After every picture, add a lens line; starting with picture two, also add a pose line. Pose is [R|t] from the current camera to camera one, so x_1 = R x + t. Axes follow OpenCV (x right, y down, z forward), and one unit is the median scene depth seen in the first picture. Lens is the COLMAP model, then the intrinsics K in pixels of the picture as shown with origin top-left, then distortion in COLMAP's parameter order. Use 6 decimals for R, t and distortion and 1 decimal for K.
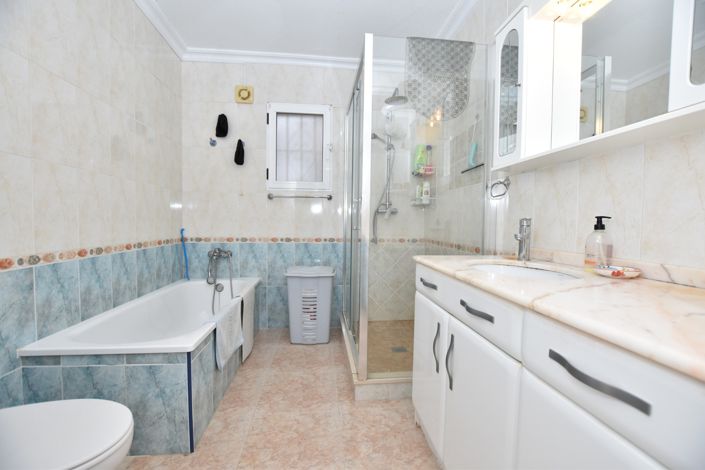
lens RADIAL K [[309.3, 0, 352.5], [0, 309.3, 235.0], [0, 0, 1]] dist [-0.023719, 0.000453]
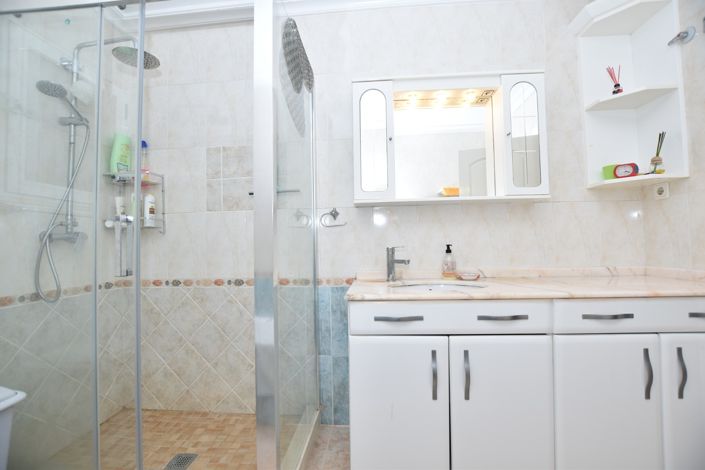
lens RADIAL K [[309.3, 0, 352.5], [0, 309.3, 235.0], [0, 0, 1]] dist [-0.023719, 0.000453]
pose [[0.179232, 0.015241, 0.983689, -0.552925], [0.063622, 0.997607, -0.027049, -0.061962], [-0.981747, 0.067432, 0.177834, 0.740615]]
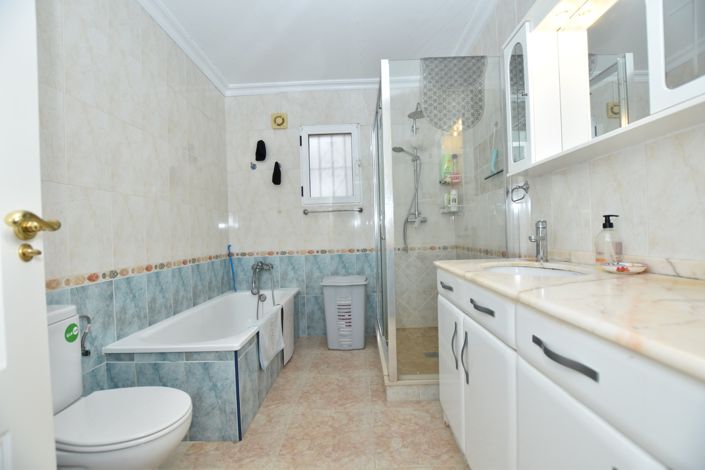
lens RADIAL K [[309.3, 0, 352.5], [0, 309.3, 235.0], [0, 0, 1]] dist [-0.023719, 0.000453]
pose [[0.990934, -0.043886, -0.126982, 0.051454], [0.039144, 0.998448, -0.039604, 0.008098], [0.128523, 0.034275, 0.991114, -0.080655]]
